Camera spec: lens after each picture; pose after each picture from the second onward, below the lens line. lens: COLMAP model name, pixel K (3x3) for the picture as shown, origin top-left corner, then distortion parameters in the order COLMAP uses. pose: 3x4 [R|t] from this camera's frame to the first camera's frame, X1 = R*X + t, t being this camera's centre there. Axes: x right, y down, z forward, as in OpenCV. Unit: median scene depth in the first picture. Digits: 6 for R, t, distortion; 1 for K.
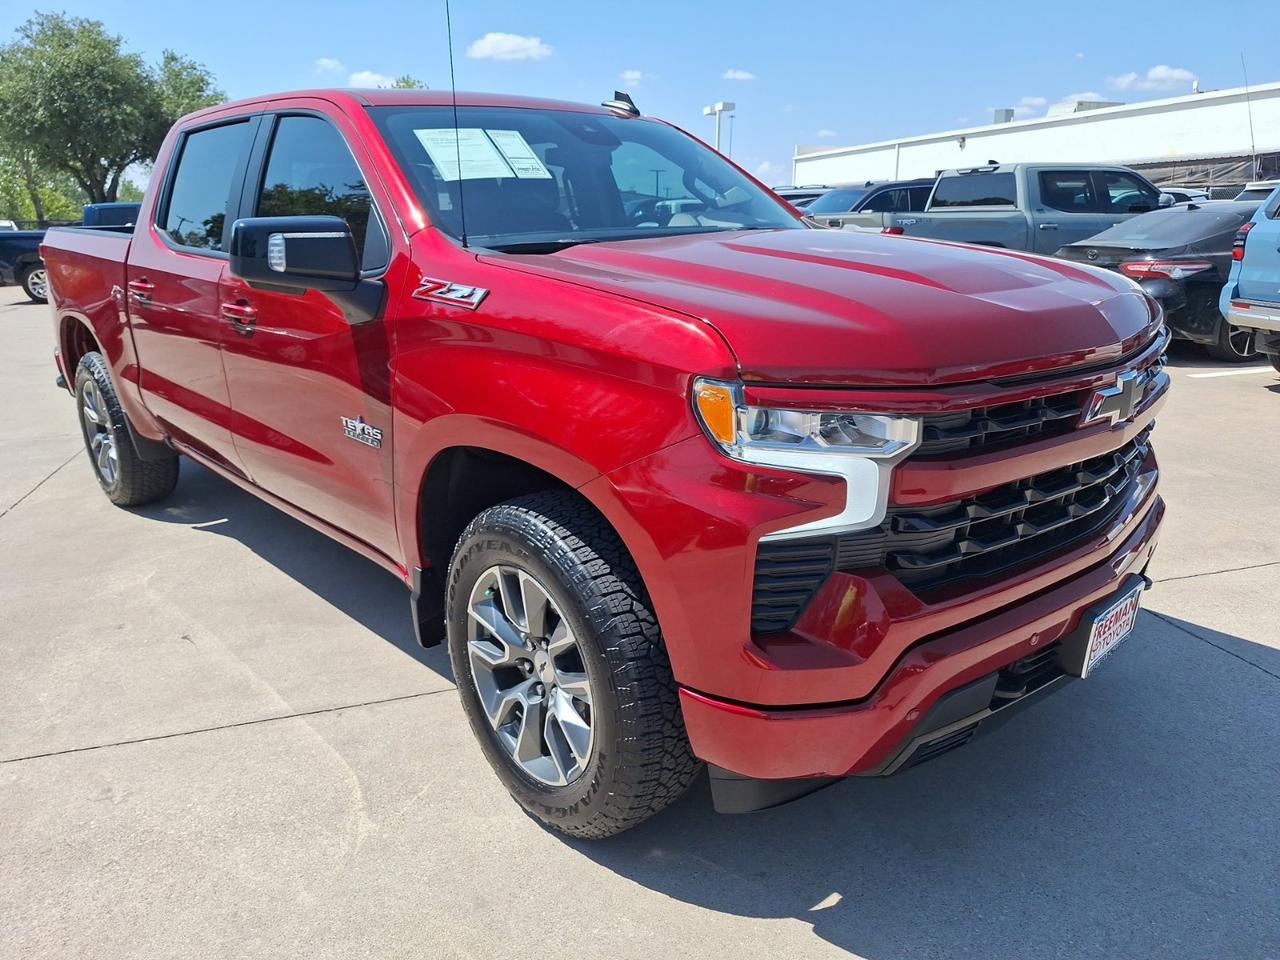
lens RADIAL K [[974.9, 0, 636.5], [0, 974.9, 473.3], [0, 0, 1]] dist [0.039299, -0.027424]
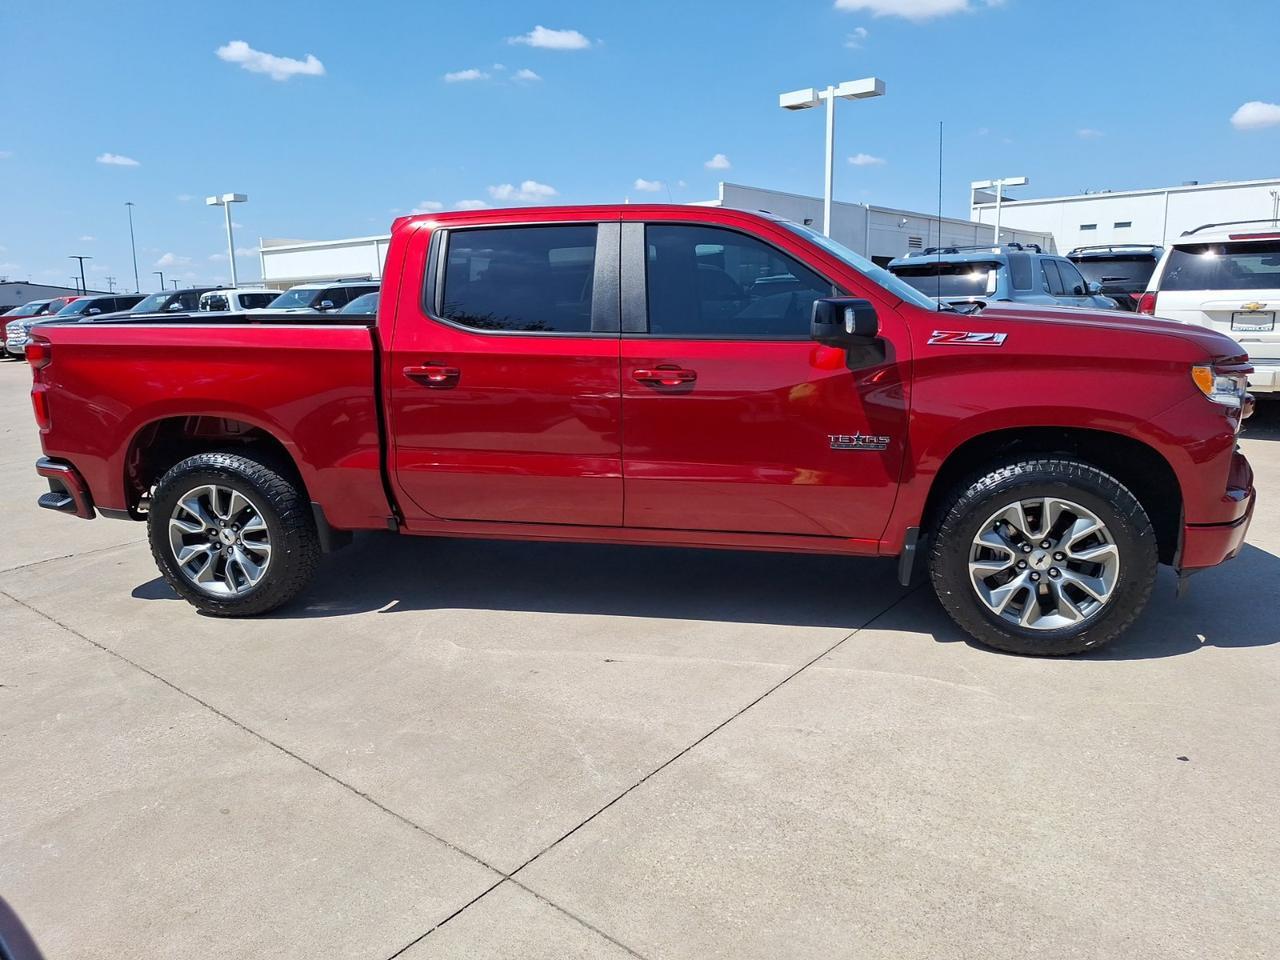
lens RADIAL K [[974.9, 0, 646.5], [0, 974.9, 489.5], [0, 0, 1]] dist [0.039299, -0.027424]
pose [[0.792975, -0.132527, 0.594665, -0.207654], [0.175808, 0.984309, -0.015074, -0.001254], [-0.583337, 0.116500, 0.803832, 0.006132]]
